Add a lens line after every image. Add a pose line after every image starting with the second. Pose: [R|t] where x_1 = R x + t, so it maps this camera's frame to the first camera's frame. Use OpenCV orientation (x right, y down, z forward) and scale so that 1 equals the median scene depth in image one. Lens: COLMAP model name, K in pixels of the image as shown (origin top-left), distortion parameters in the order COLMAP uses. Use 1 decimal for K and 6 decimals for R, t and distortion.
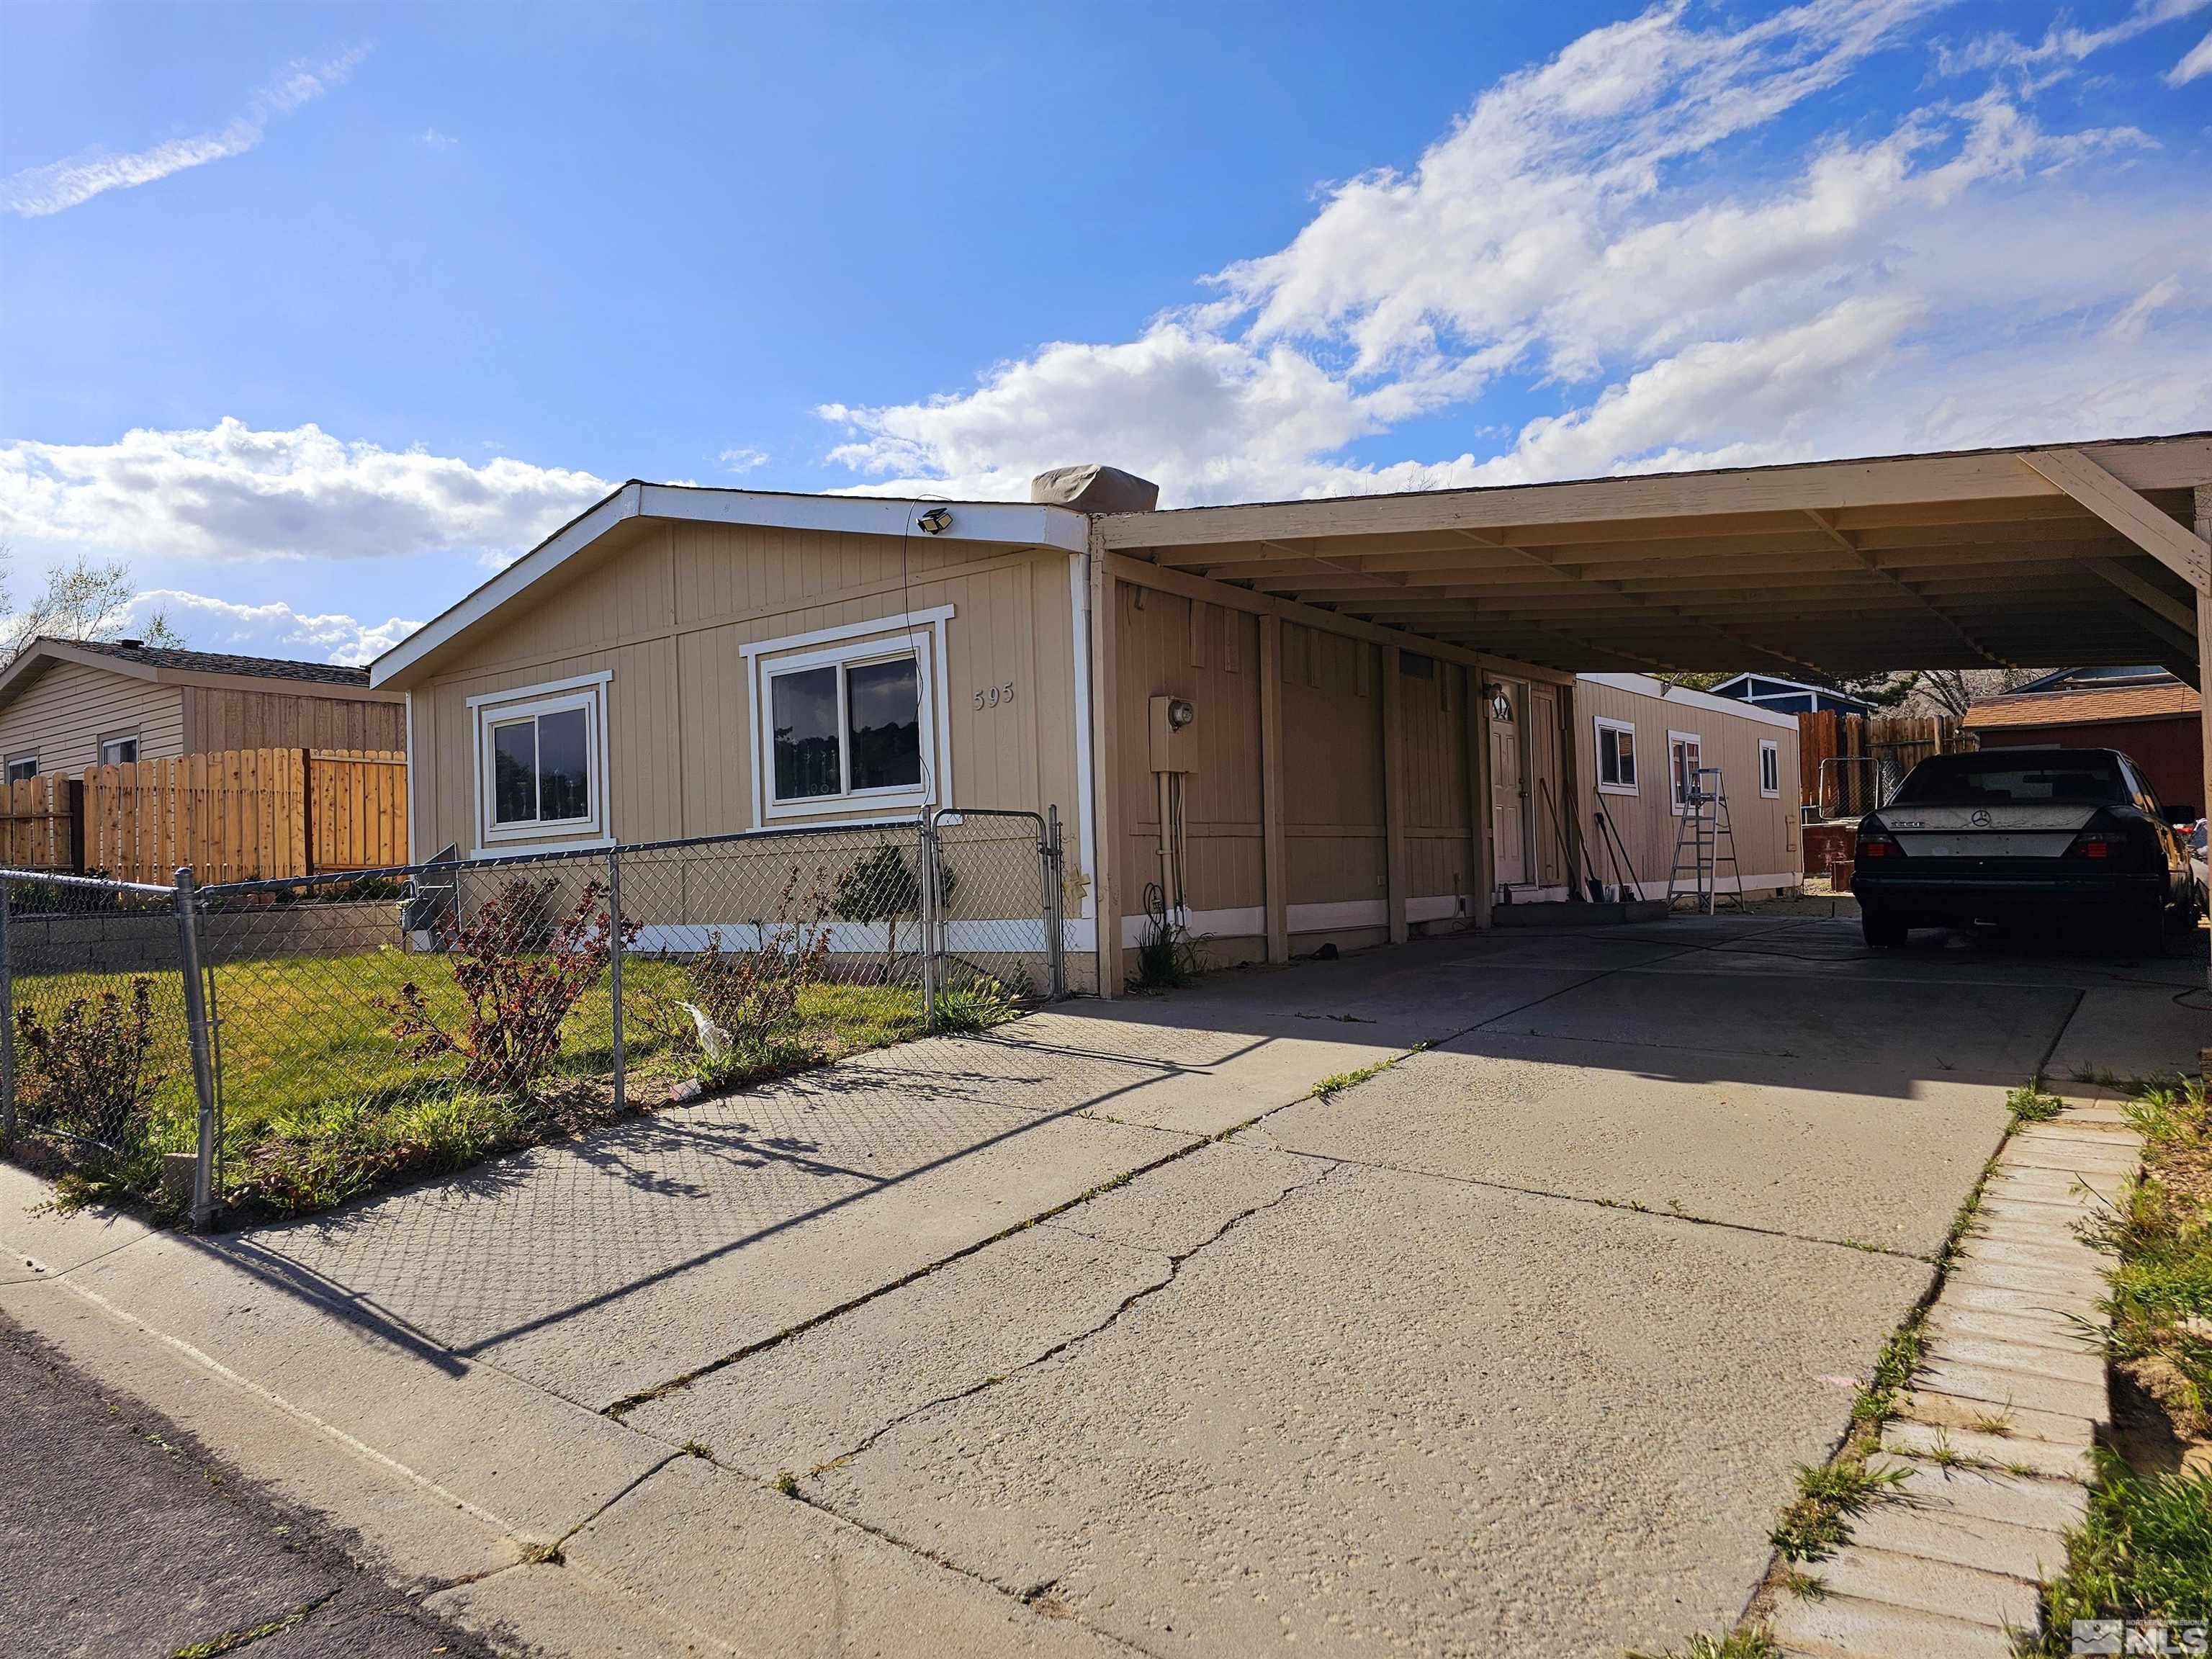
lens RADIAL K [[1486.8, 0, 1100.1], [0, 1486.8, 827.6], [0, 0, 1]] dist [0.051637, -0.038551]
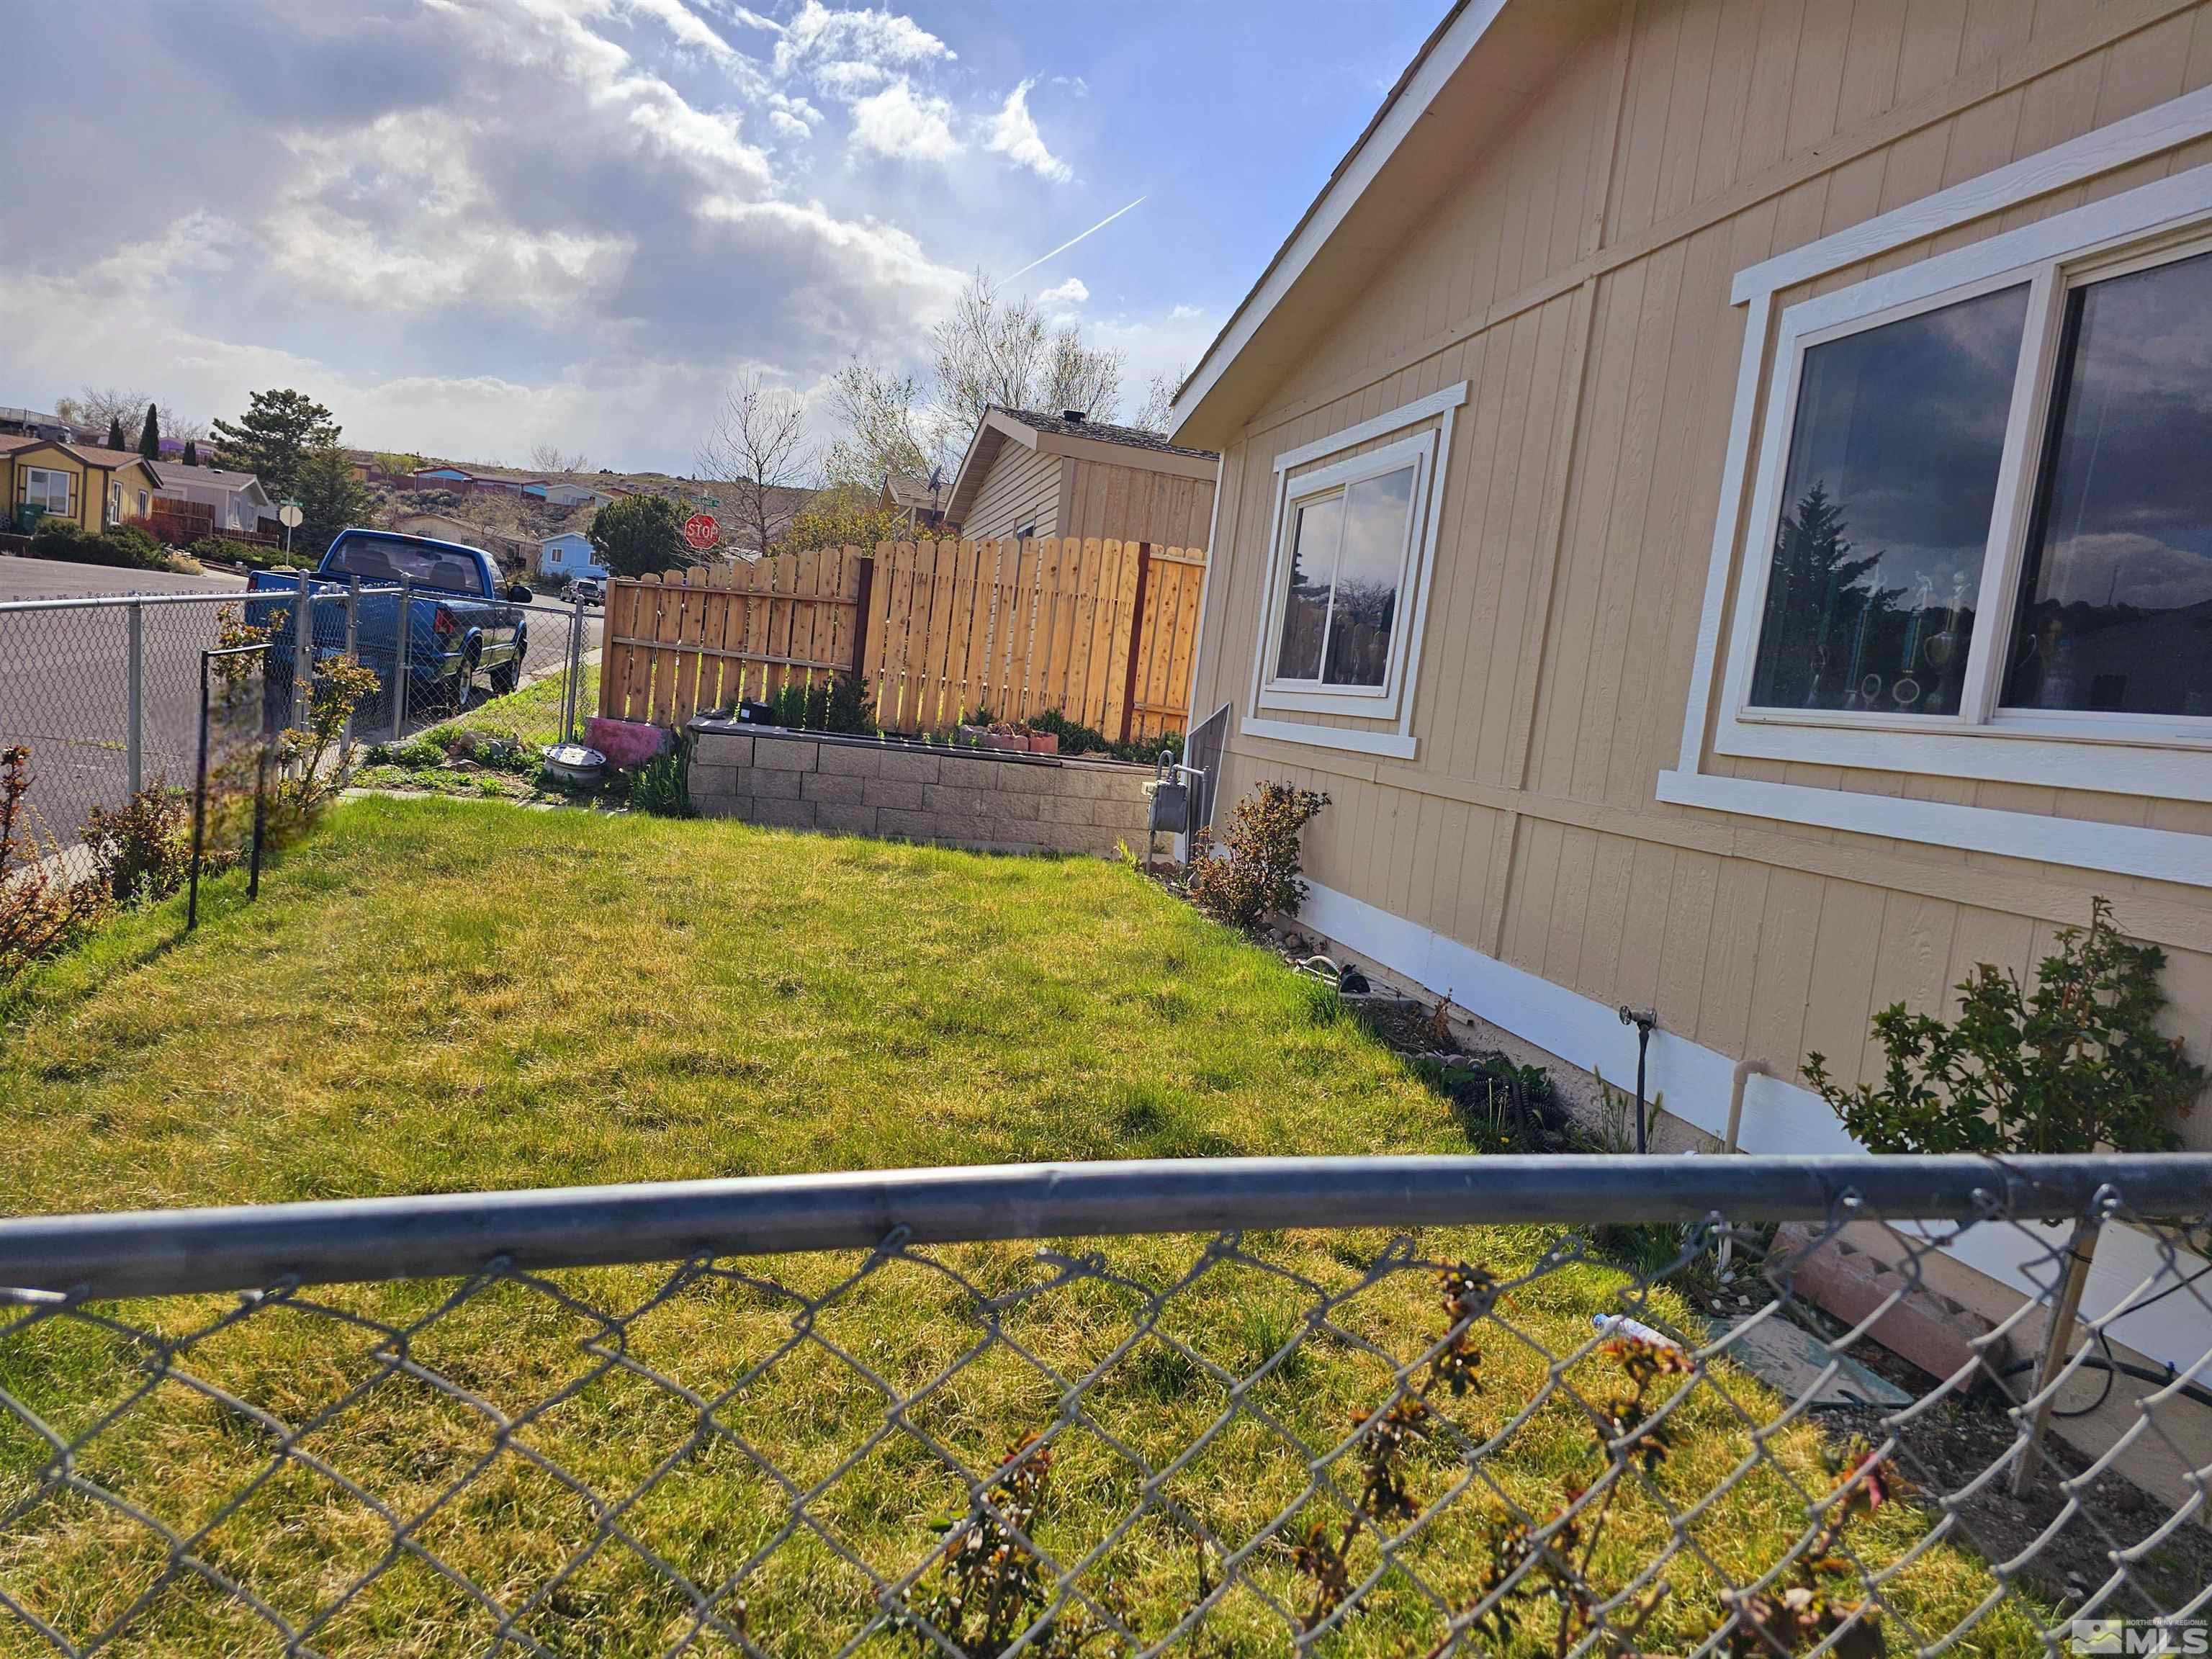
lens RADIAL K [[1486.8, 0, 1100.3], [0, 1486.8, 823.3], [0, 0, 1]] dist [0.051637, -0.038551]
pose [[0.762307, 0.179915, -0.621706, -0.111877], [-0.121947, 0.983308, 0.135033, -0.021137], [0.635623, -0.027121, 0.771523, 0.644121]]
